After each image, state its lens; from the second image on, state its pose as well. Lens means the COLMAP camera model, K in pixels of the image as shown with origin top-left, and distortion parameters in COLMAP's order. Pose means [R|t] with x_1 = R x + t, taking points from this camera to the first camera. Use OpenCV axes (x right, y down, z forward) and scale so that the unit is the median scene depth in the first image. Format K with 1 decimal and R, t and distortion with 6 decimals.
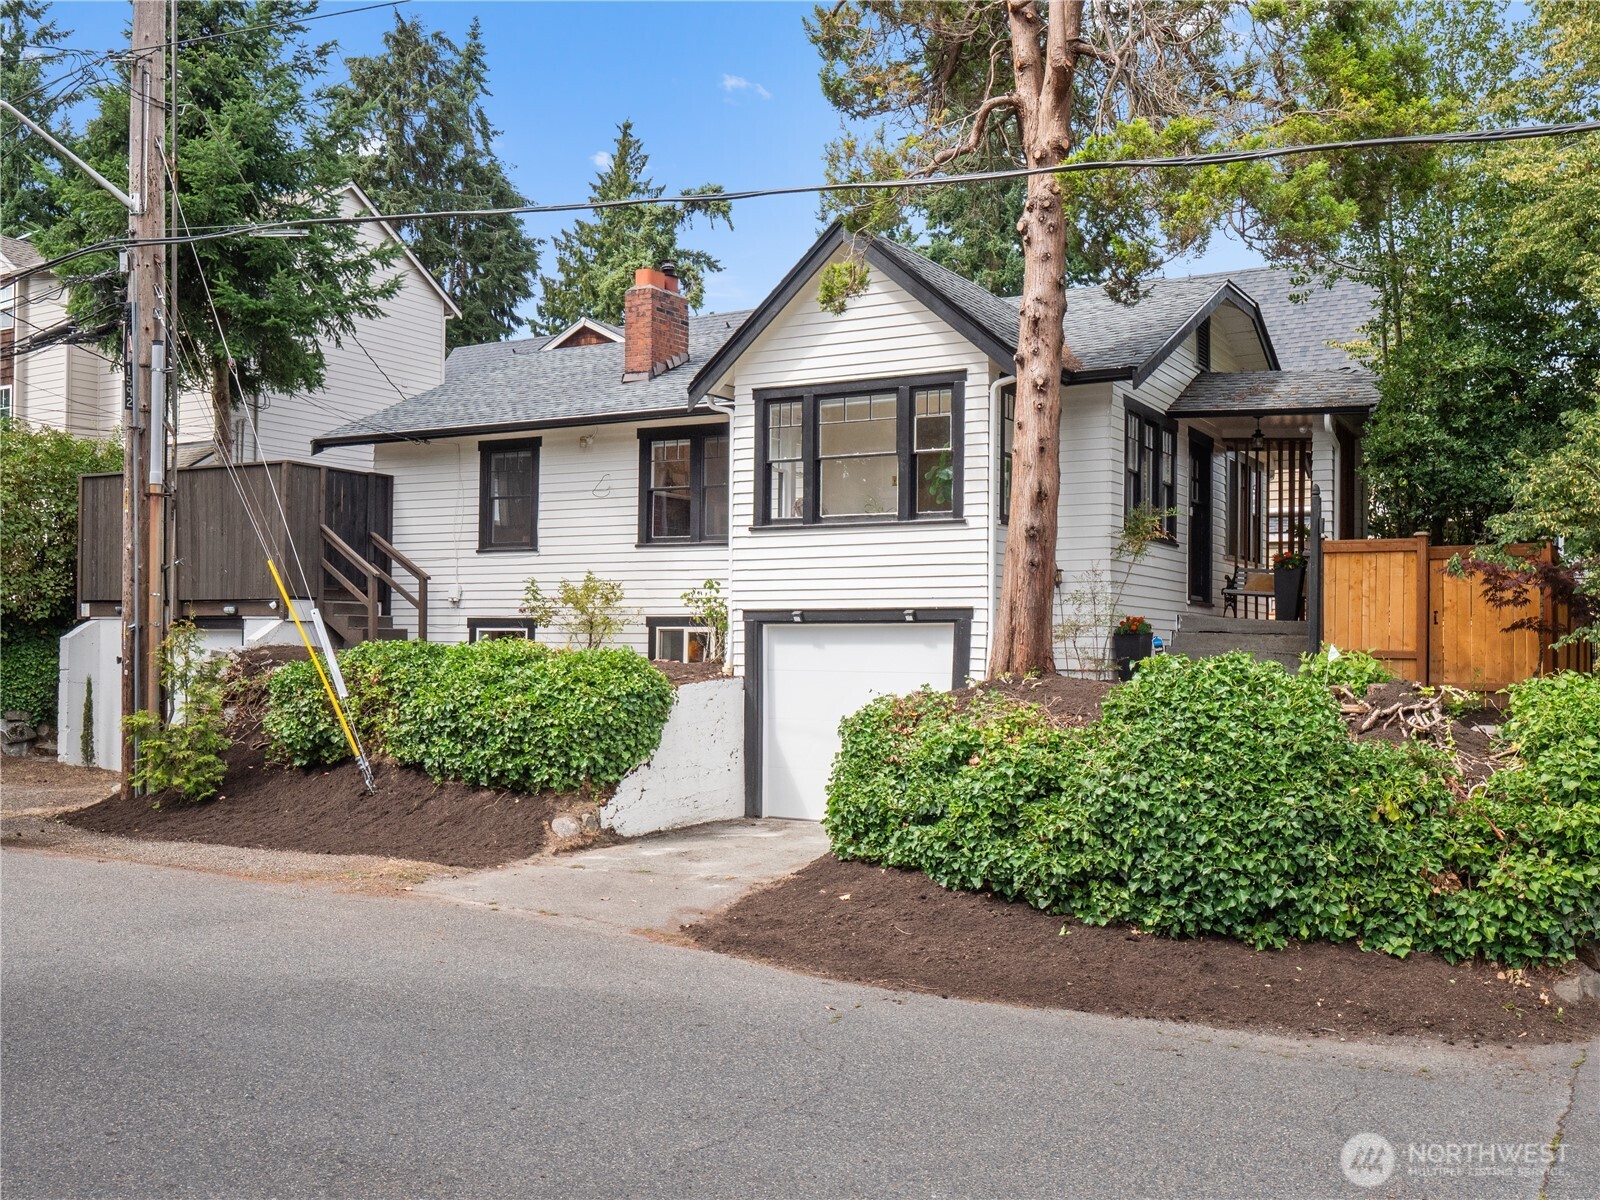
lens RADIAL K [[1490.7, 0, 800.3], [0, 1490.7, 605.7], [0, 0, 1]] dist [-0.015374, 0.000000]
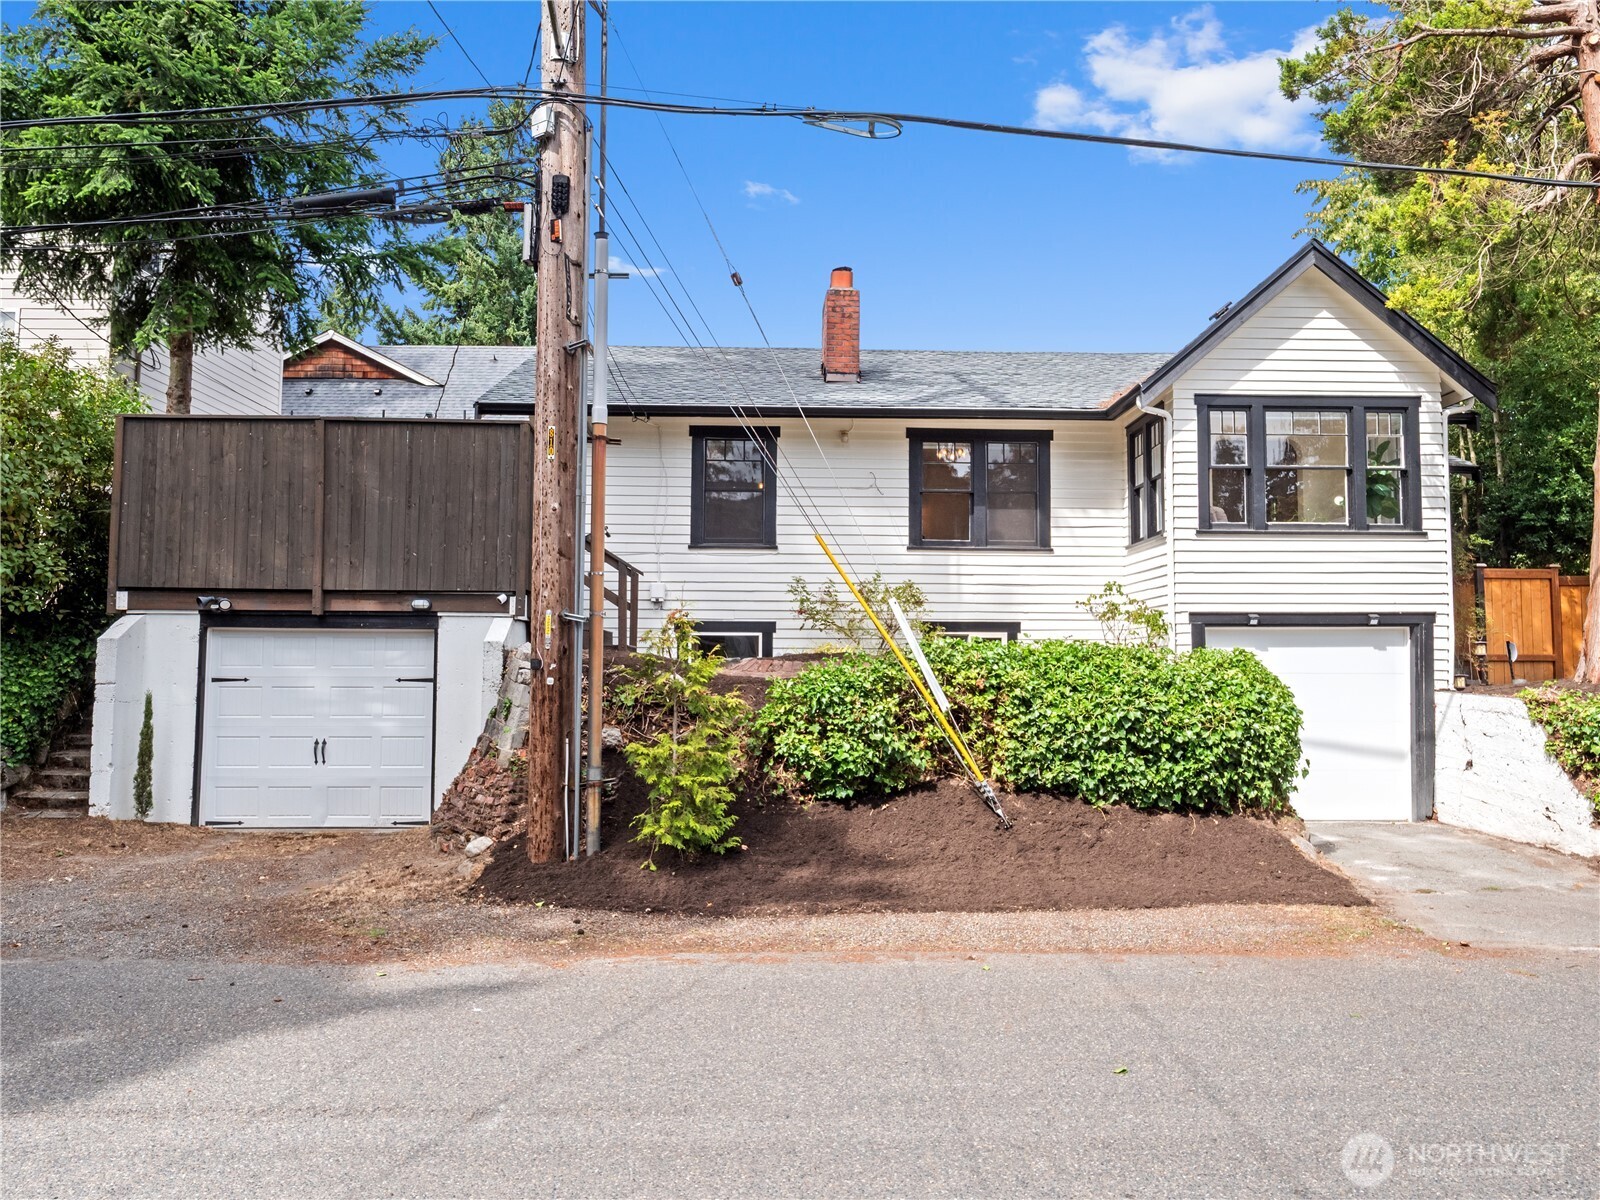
lens RADIAL K [[1122.9, 0, 800.0], [0, 1122.9, 599.6], [0, 0, 1]] dist [-0.004341, -0.004453]
pose [[0.853250, 0.028403, 0.520729, -0.652560], [-0.011603, 0.999303, -0.035495, 0.024016], [-0.521373, 0.024244, 0.852984, 0.494568]]
